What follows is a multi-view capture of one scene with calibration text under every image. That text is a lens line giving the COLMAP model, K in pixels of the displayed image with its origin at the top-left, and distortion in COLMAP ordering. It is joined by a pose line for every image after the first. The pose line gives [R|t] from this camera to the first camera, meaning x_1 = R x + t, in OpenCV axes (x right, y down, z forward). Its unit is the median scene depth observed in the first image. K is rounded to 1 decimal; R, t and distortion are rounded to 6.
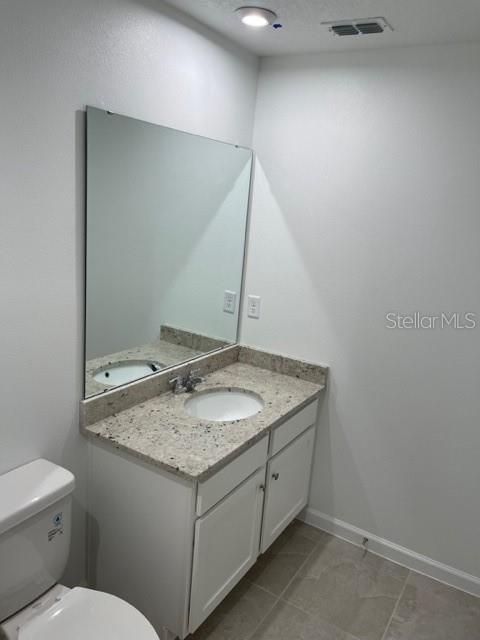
lens RADIAL K [[484.9, 0, 238.9], [0, 484.9, 319.3], [0, 0, 1]] dist [0.009728, 0.002717]
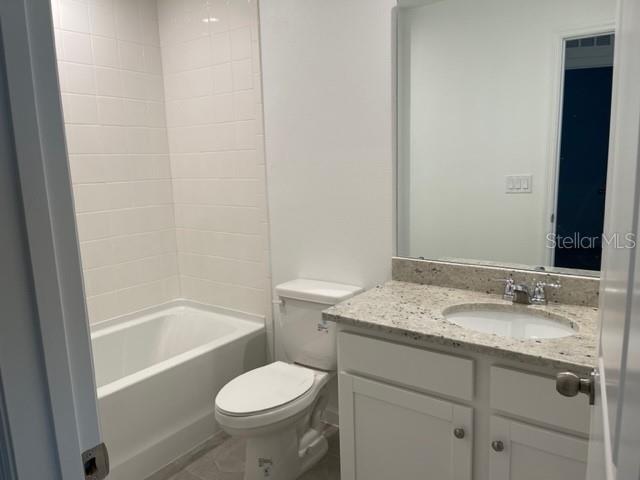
lens RADIAL K [[484.9, 0, 320.0], [0, 484.9, 242.1], [0, 0, 1]] dist [0.009728, 0.002717]
pose [[-0.072074, 0.092733, -0.993079, 0.684733], [-0.213546, 0.971145, 0.106183, 0.040077], [0.974271, 0.219721, -0.050192, 0.715030]]
